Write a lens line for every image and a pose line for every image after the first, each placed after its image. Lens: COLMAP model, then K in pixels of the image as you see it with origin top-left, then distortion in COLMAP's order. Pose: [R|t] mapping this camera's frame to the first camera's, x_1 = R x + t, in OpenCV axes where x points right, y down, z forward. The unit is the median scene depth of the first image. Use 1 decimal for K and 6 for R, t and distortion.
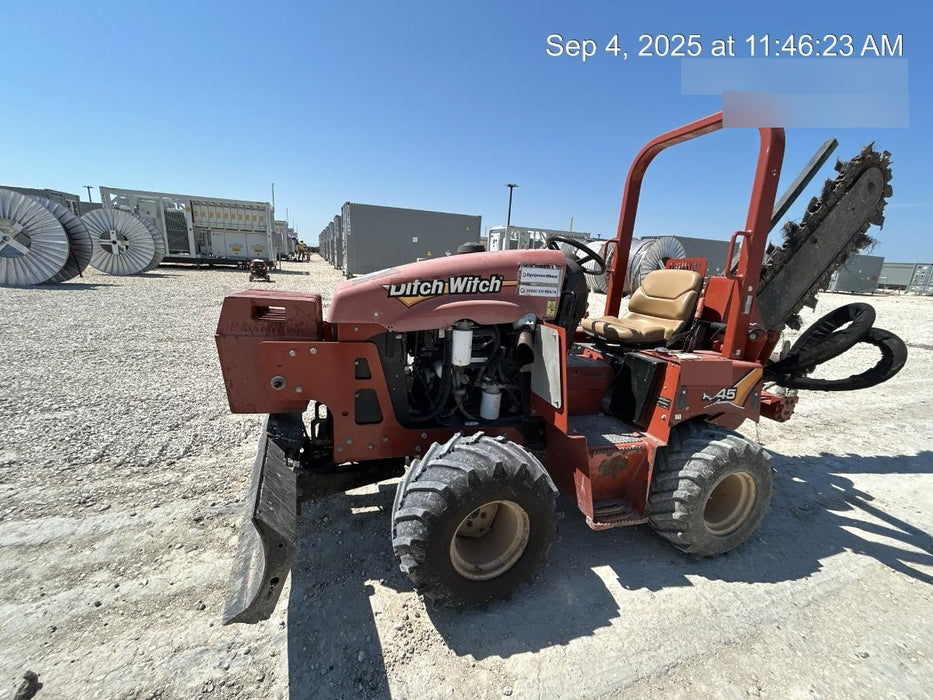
lens RADIAL K [[372.8, 0, 470.2], [0, 372.8, 354.1], [0, 0, 1]] dist [-0.002592, 0.000435]
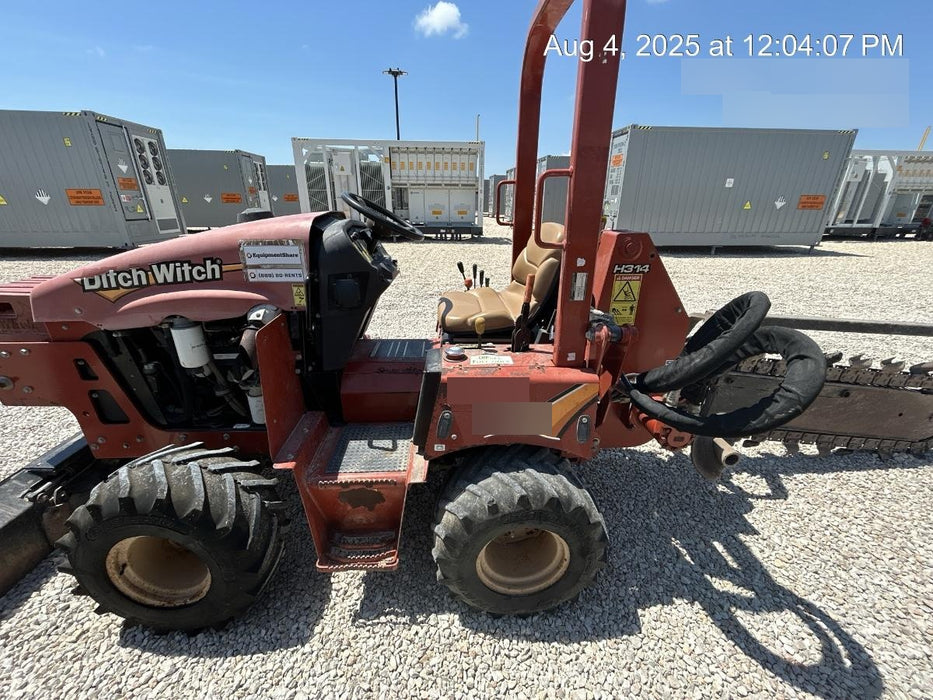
lens RADIAL K [[372.8, 0, 467.5], [0, 372.8, 347.3], [0, 0, 1]] dist [-0.002592, 0.000435]
pose [[0.967413, 0.036786, -0.250516, 0.821152], [0.001548, 0.988512, 0.151134, -0.145128], [0.253198, -0.146597, 0.956243, 0.351844]]
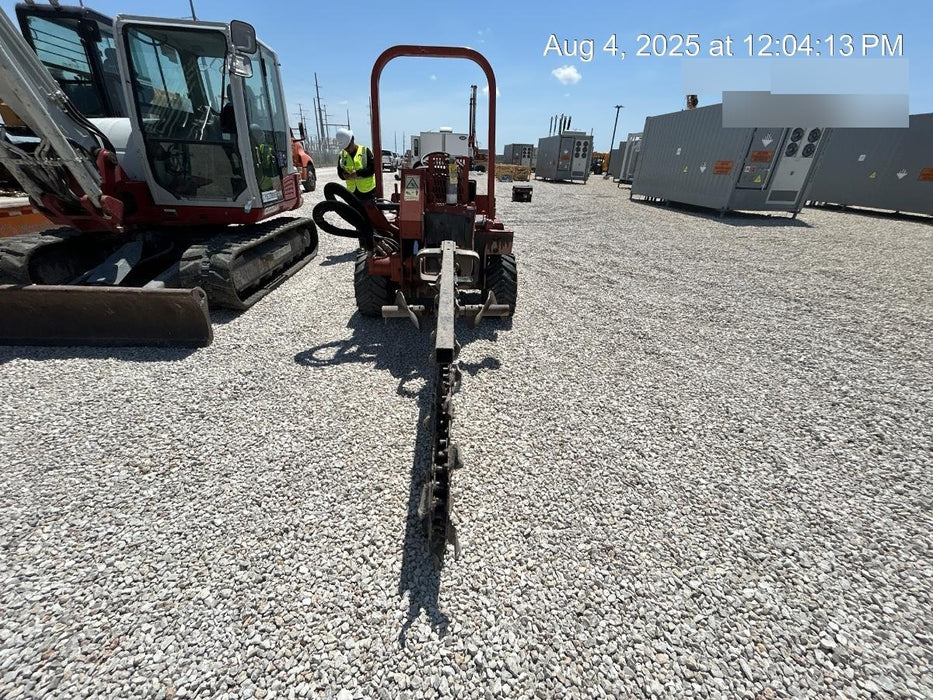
lens RADIAL K [[372.8, 0, 466.9], [0, 372.8, 343.4], [0, 0, 1]] dist [-0.002592, 0.000435]
pose [[-0.259513, 0.357013, -0.897327, 1.048175], [-0.249651, 0.872777, 0.419446, -0.170538], [0.932913, 0.332870, -0.137368, 0.557755]]
